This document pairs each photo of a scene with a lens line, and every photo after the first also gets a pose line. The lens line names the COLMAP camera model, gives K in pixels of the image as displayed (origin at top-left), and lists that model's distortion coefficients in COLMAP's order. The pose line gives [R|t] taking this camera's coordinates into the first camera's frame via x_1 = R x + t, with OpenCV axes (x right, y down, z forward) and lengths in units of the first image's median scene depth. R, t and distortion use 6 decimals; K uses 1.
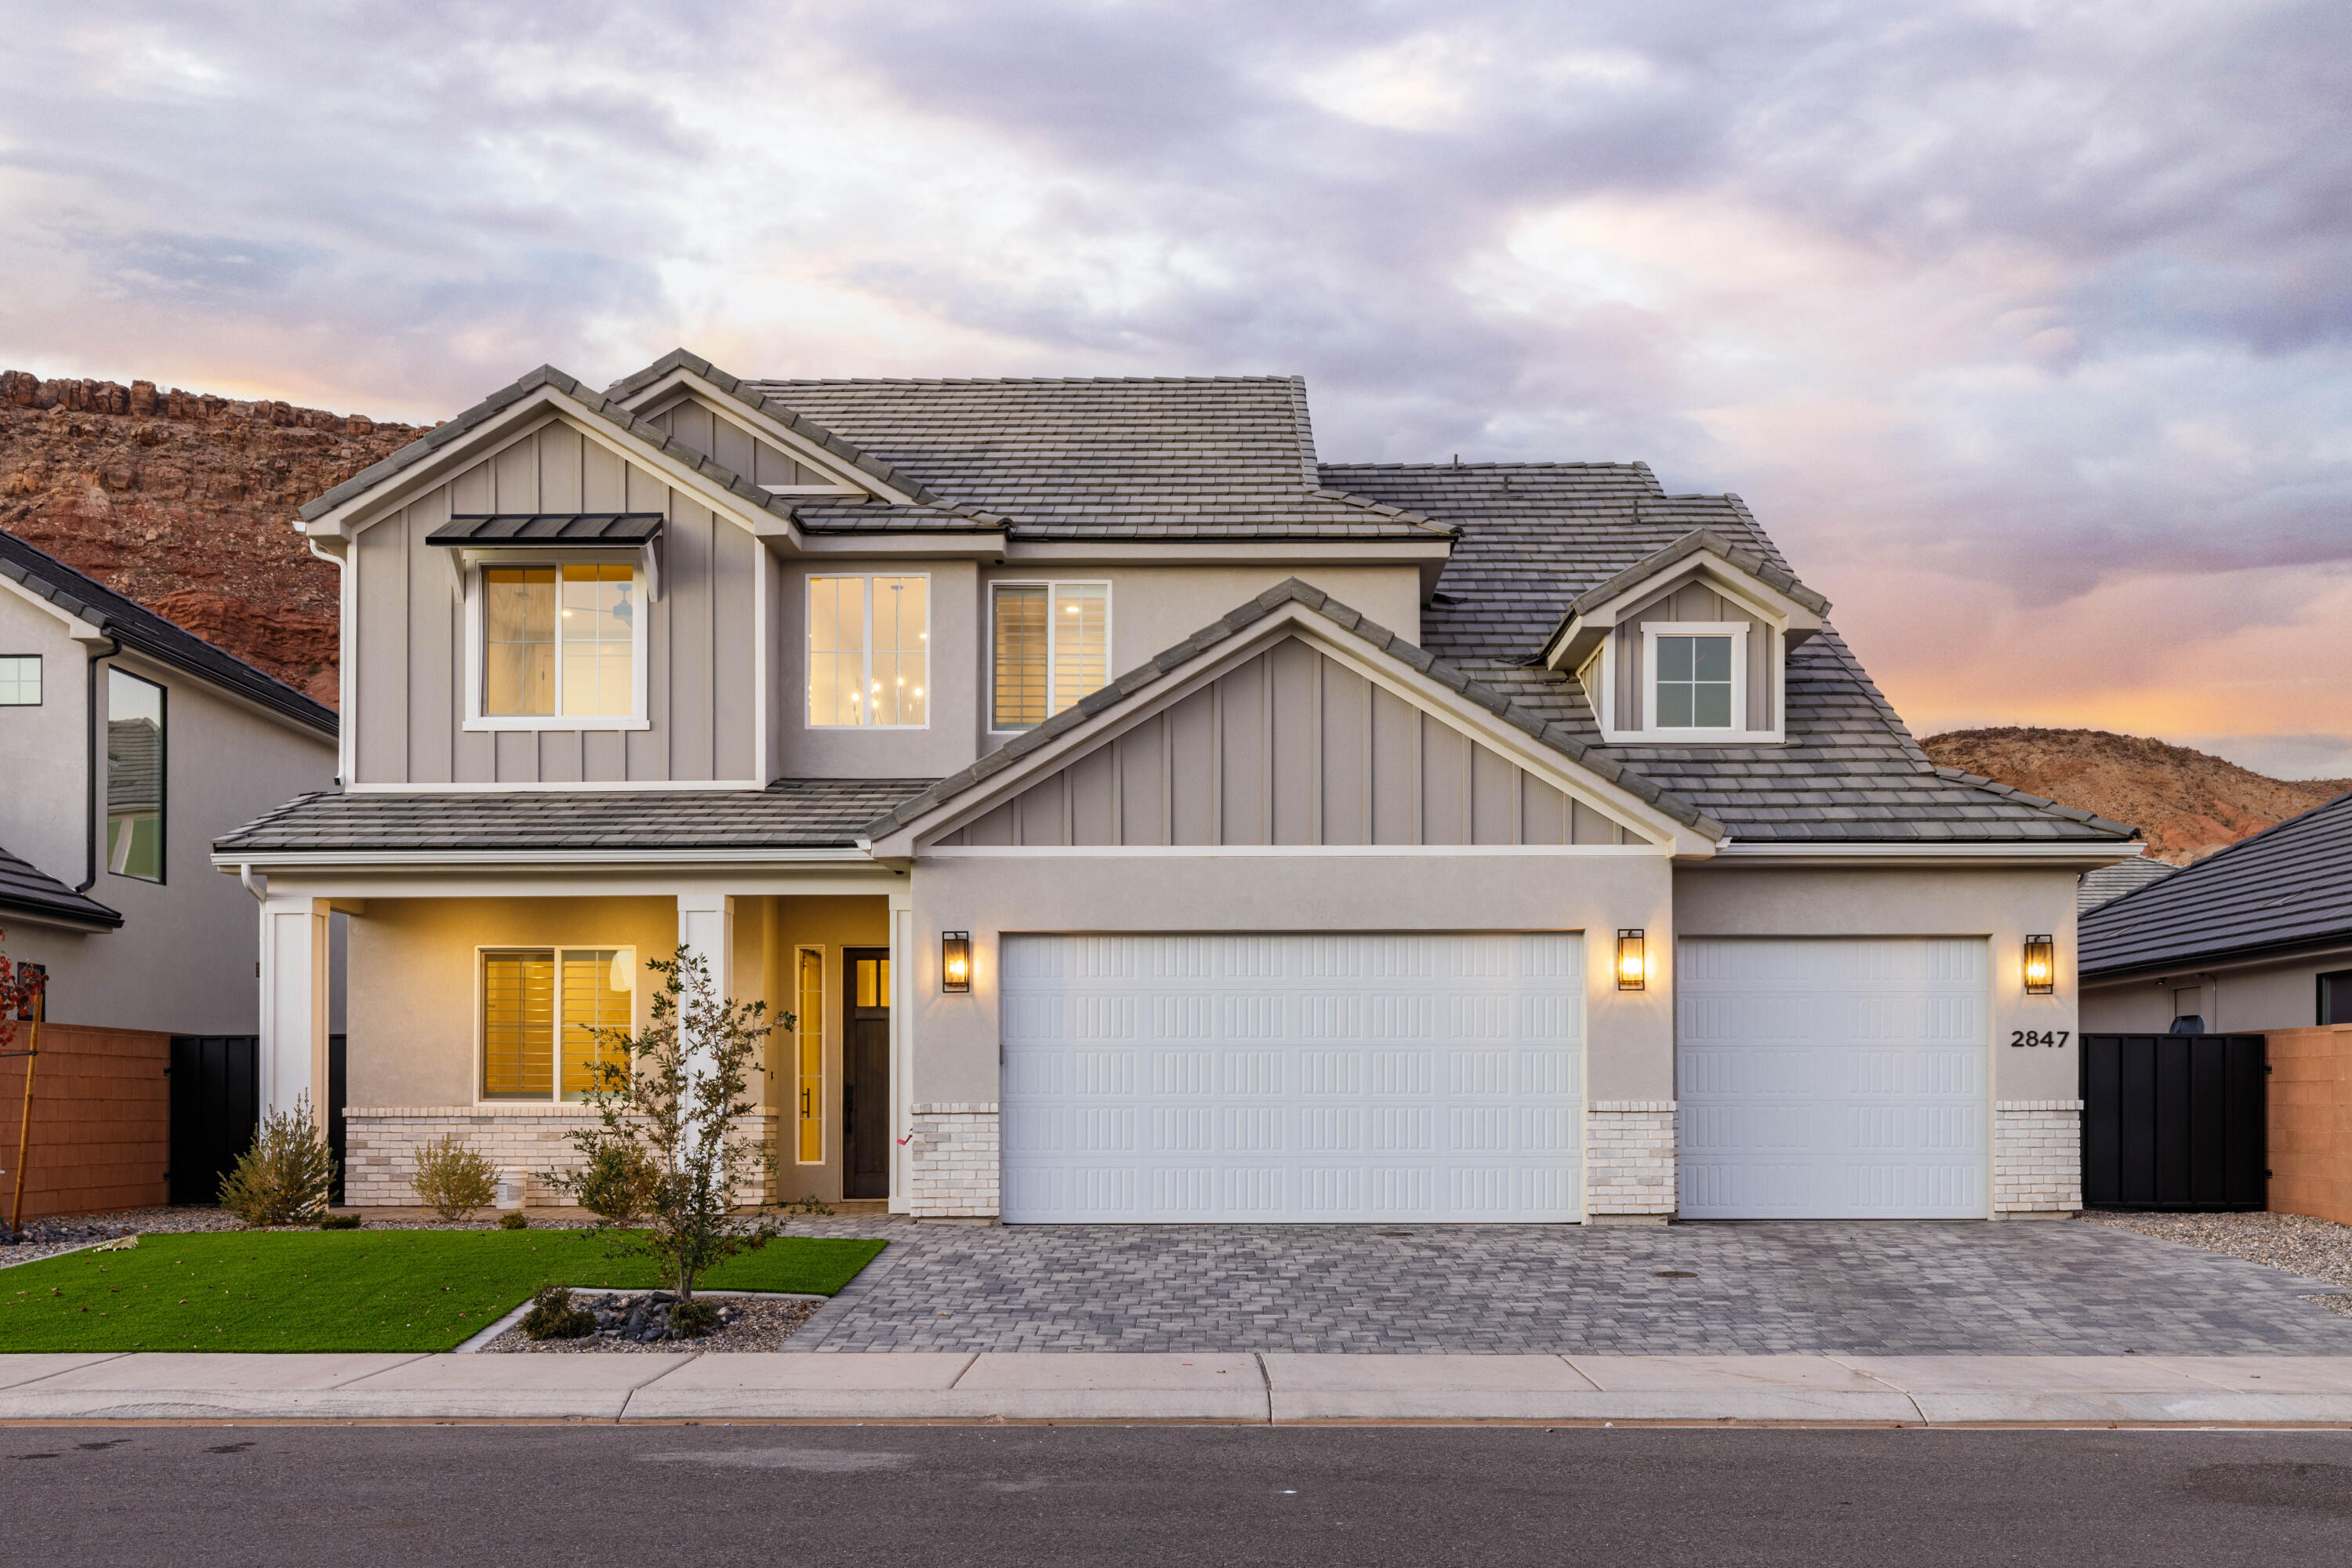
lens RADIAL K [[2285.9, 0, 1176.0], [0, 2285.9, 784.0], [0, 0, 1]] dist [-0.003803, 0.009497]
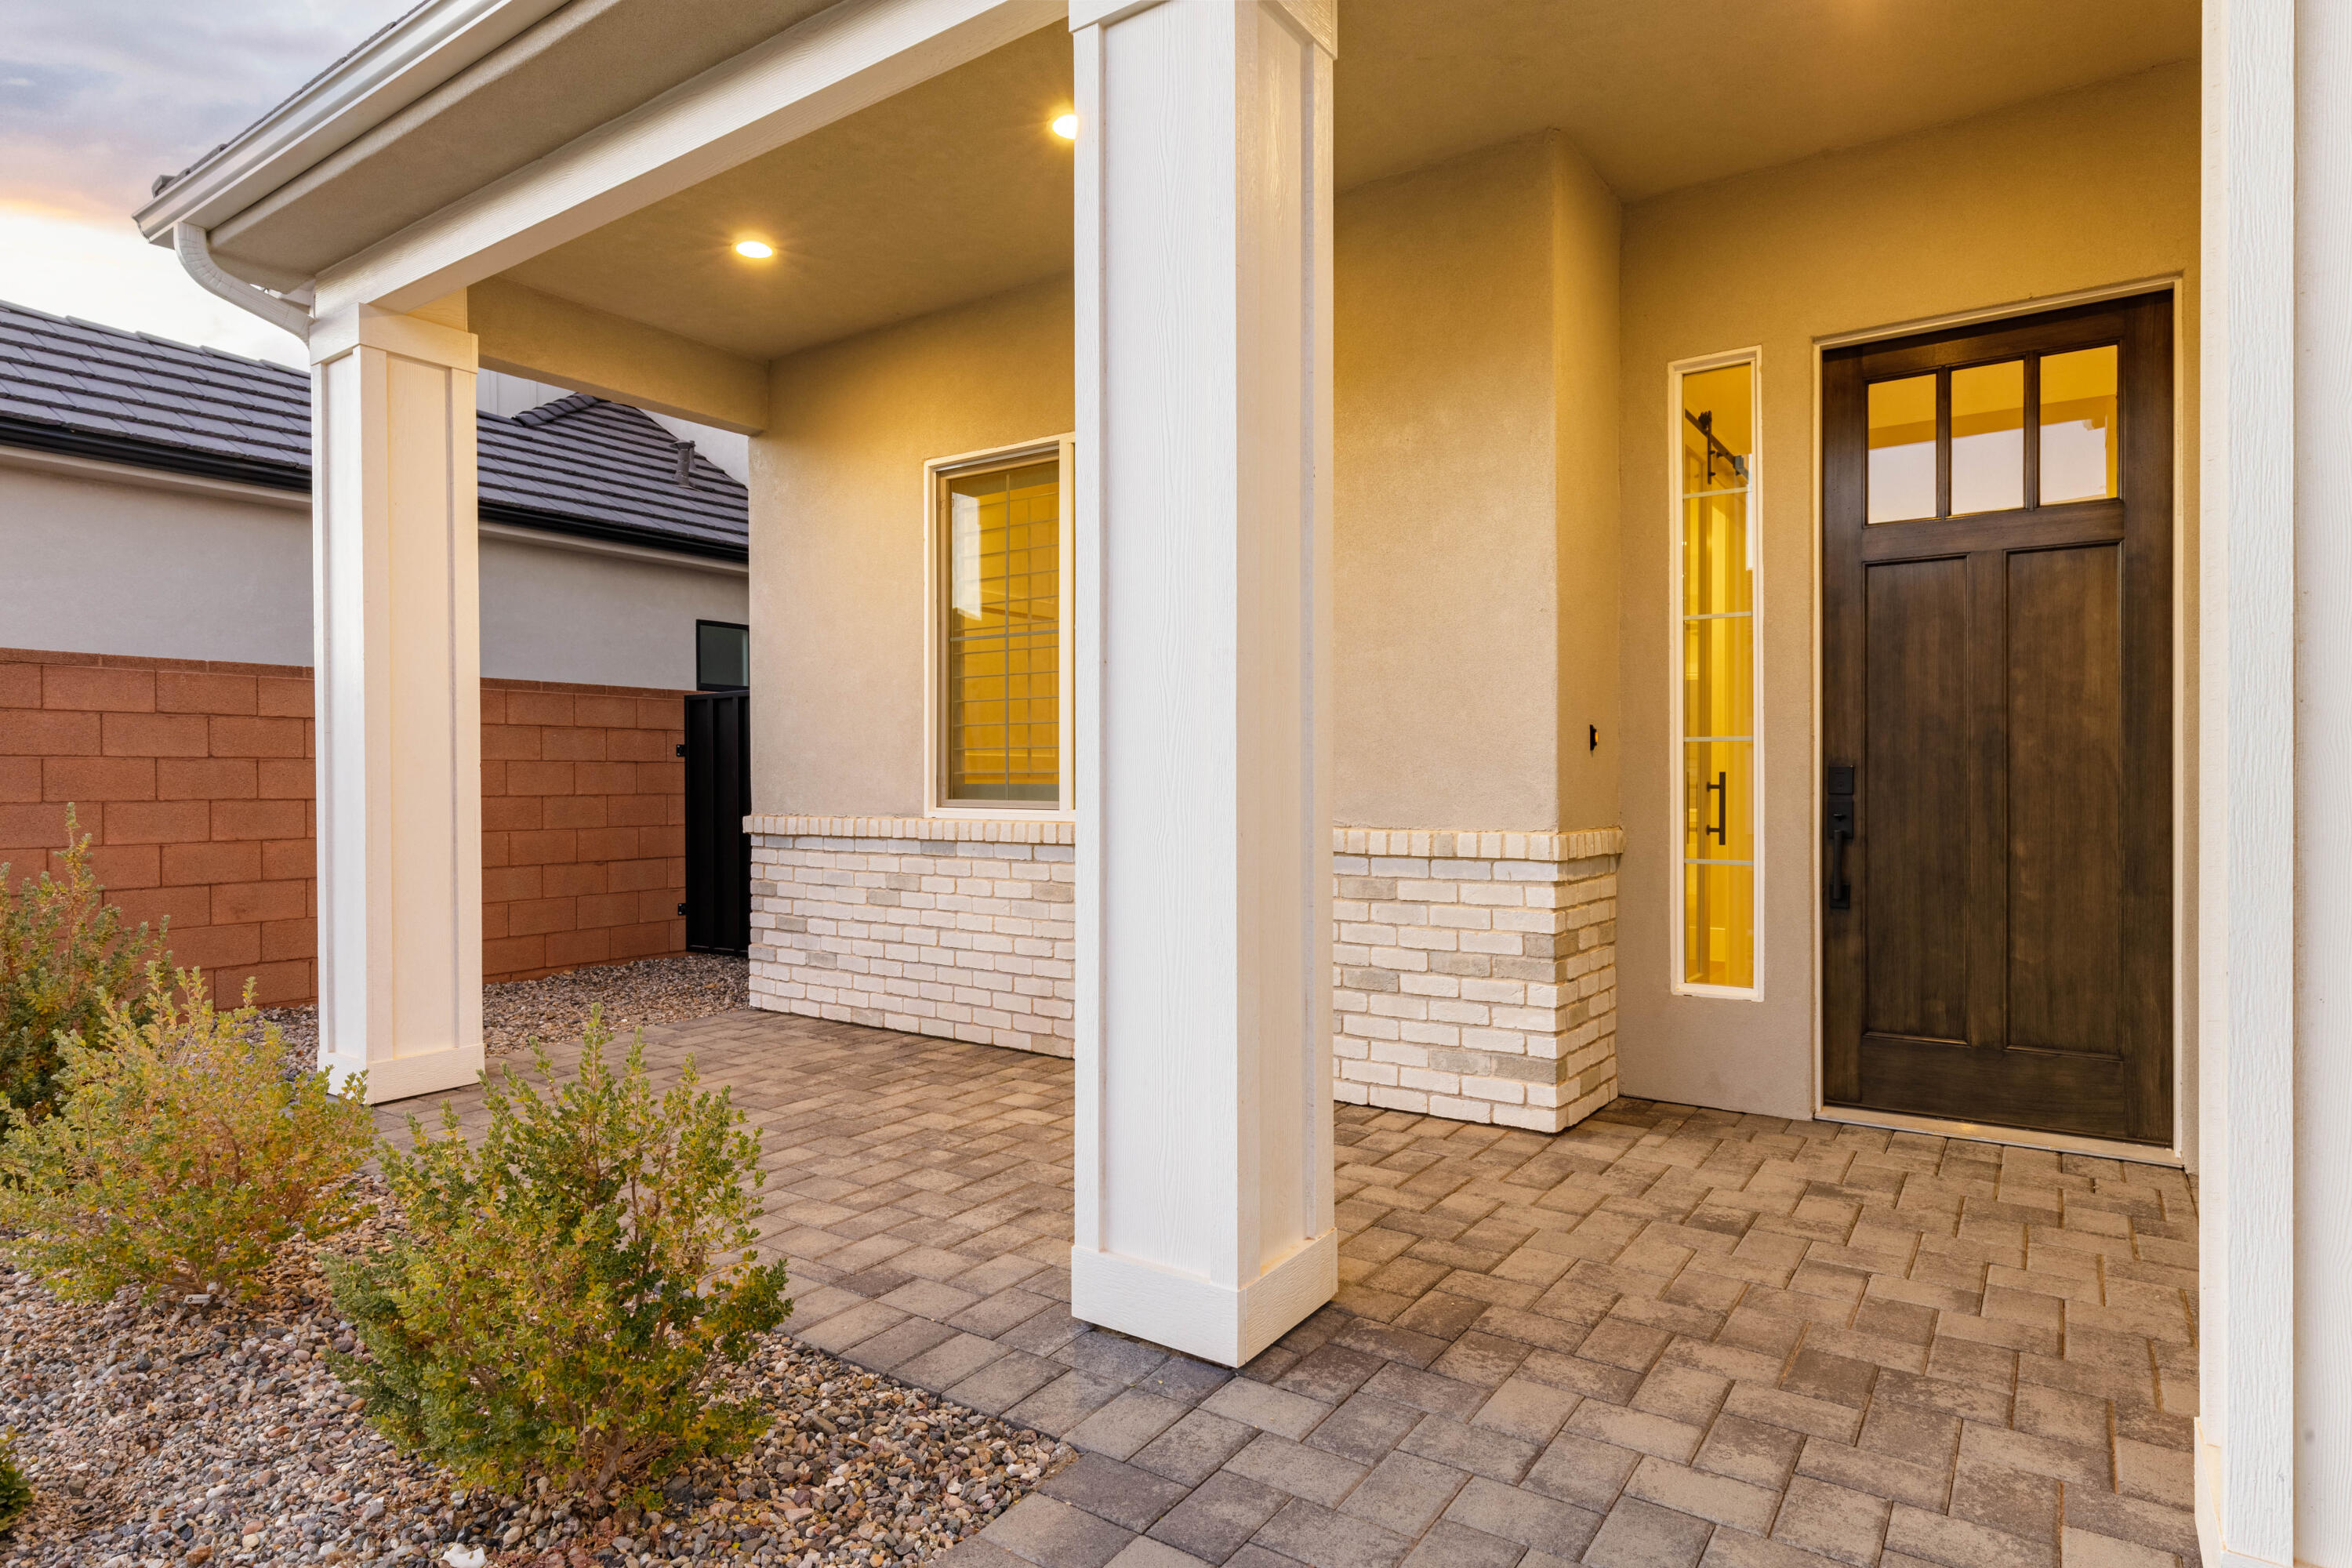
lens RADIAL K [[1324.4, 0, 1189.1], [0, 1324.4, 774.1], [0, 0, 1]] dist [0.013087, -0.000440]
pose [[0.818964, -0.002316, -0.573840, -0.117555], [0.081727, 0.990269, 0.112641, 0.110534], [0.567995, -0.139147, 0.811184, 0.841973]]
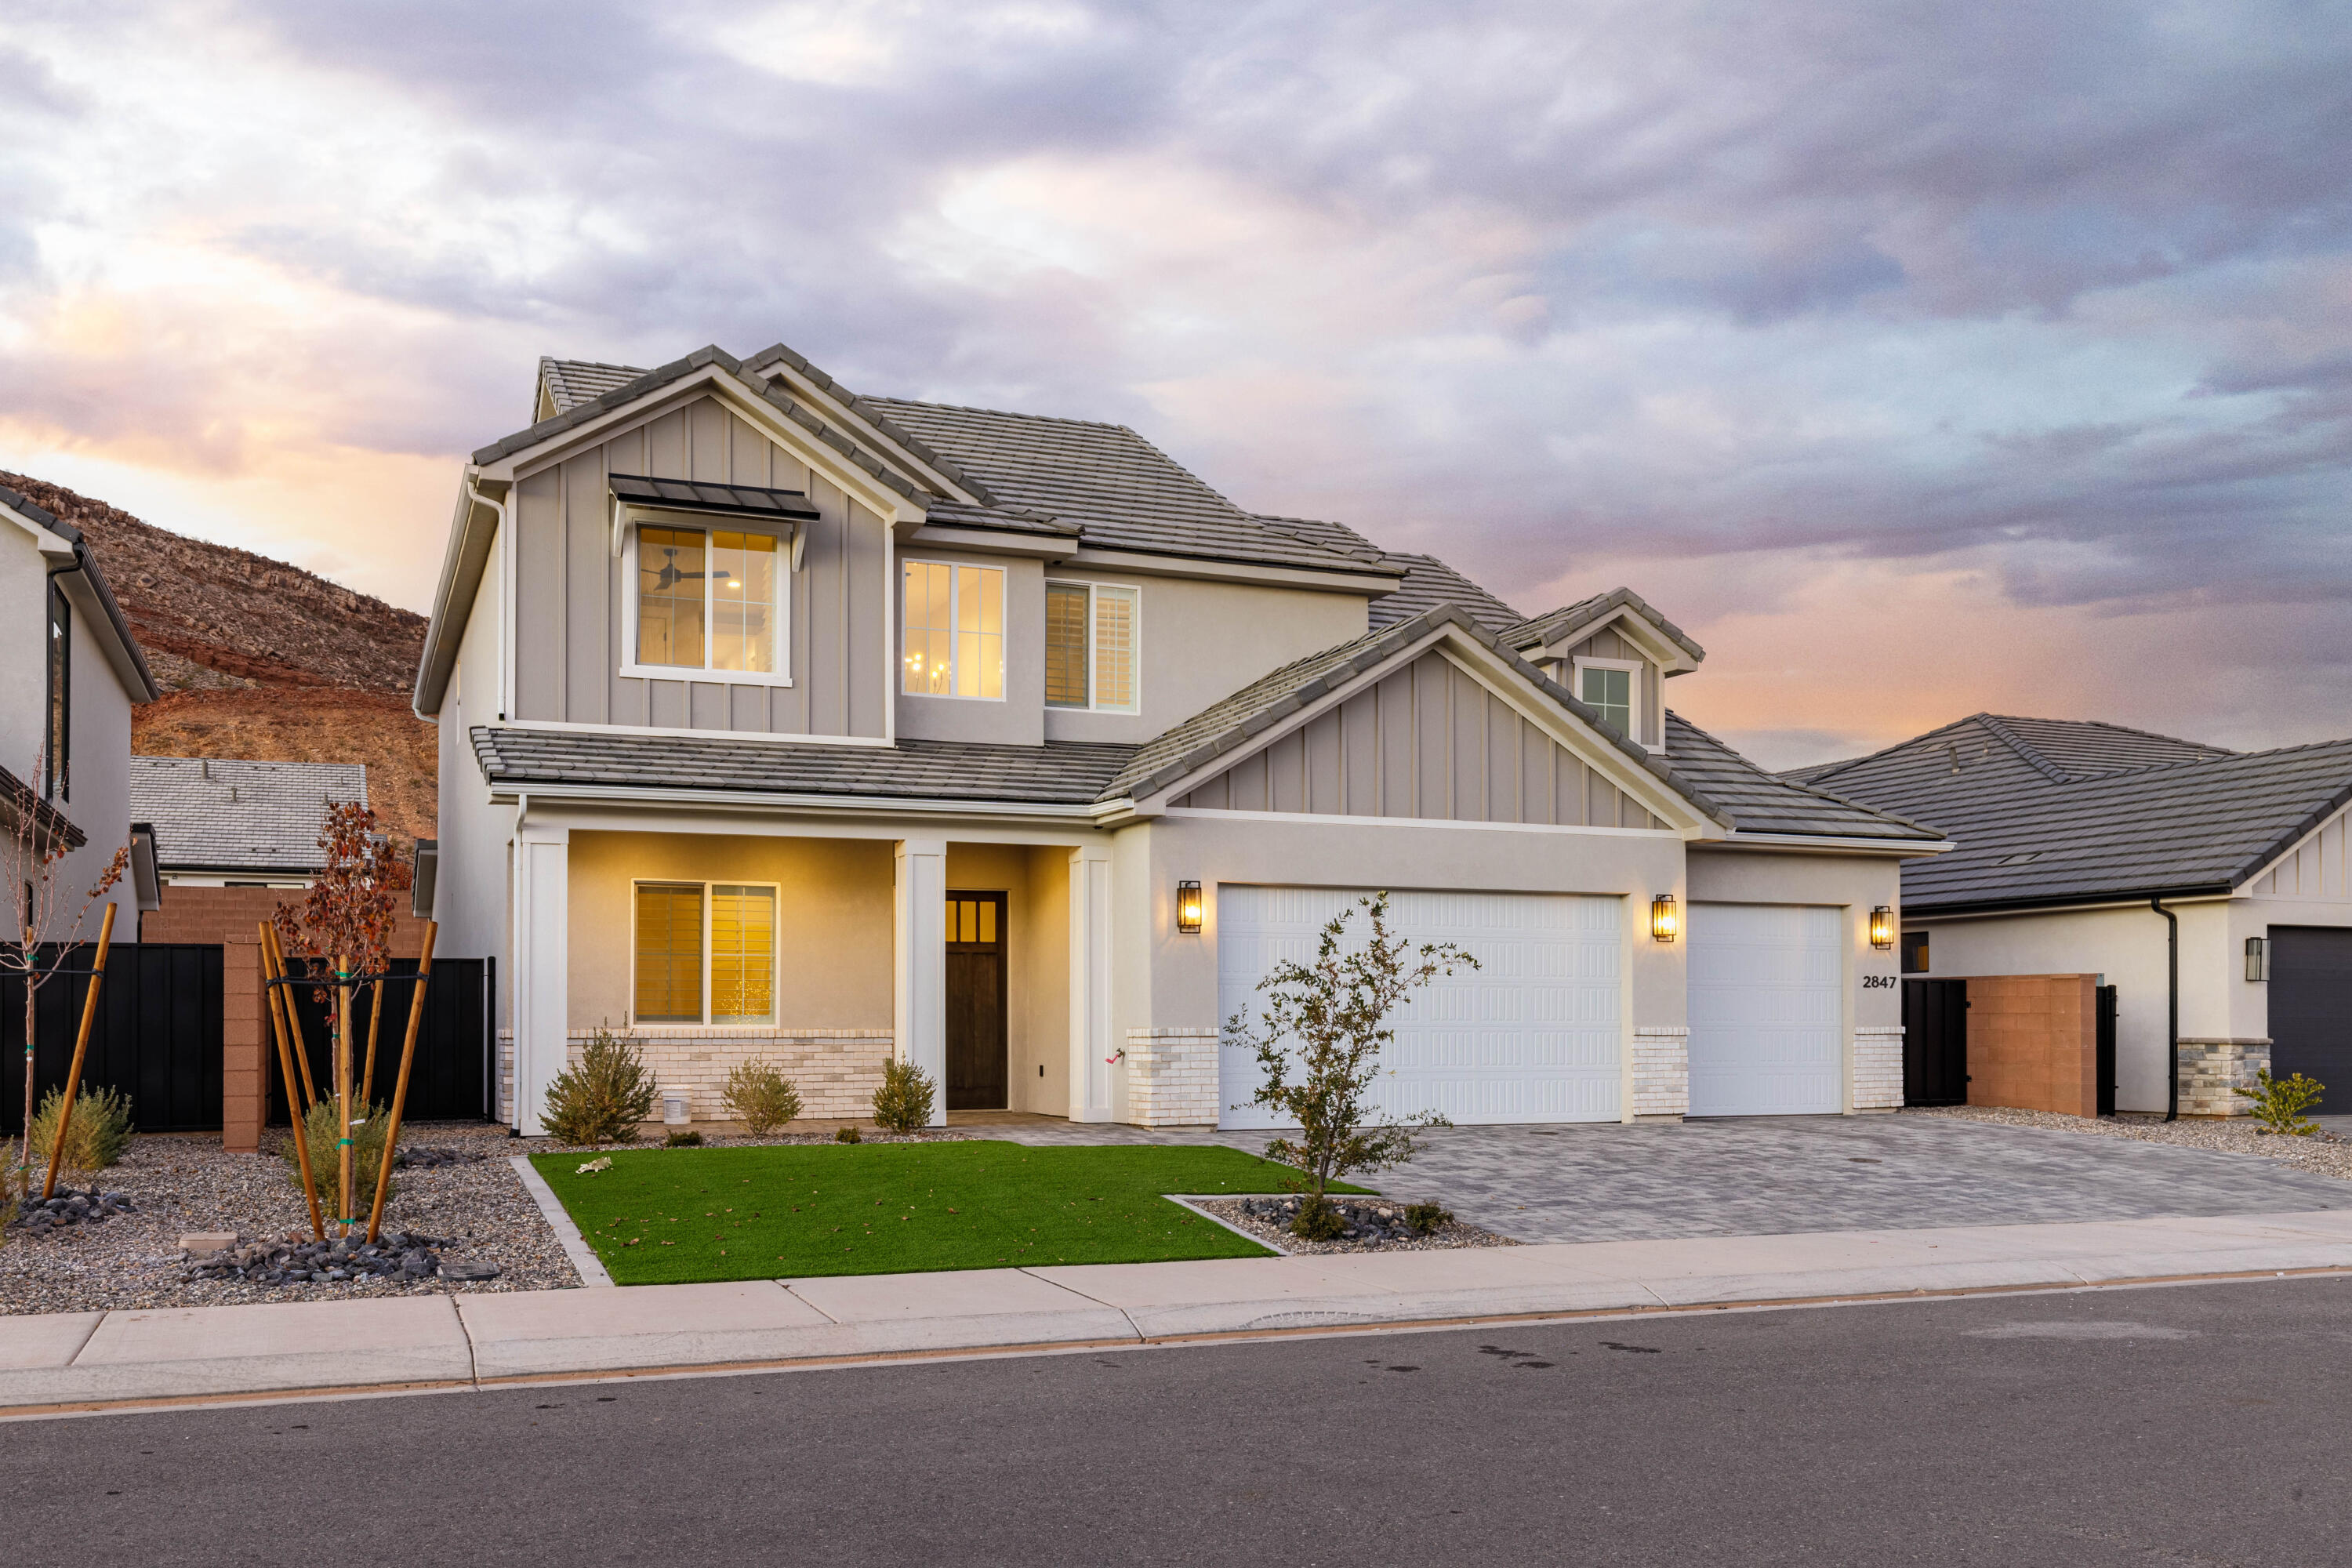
lens RADIAL K [[1874.2, 0, 1044.5], [0, 1874.2, 750.5], [0, 0, 1]] dist [-0.003181, -0.004096]
pose [[0.933912, 0.054258, 0.353363, -0.455388], [-0.052769, 0.998511, -0.013854, 0.013528], [-0.353588, -0.005708, 0.935384, 0.115759]]
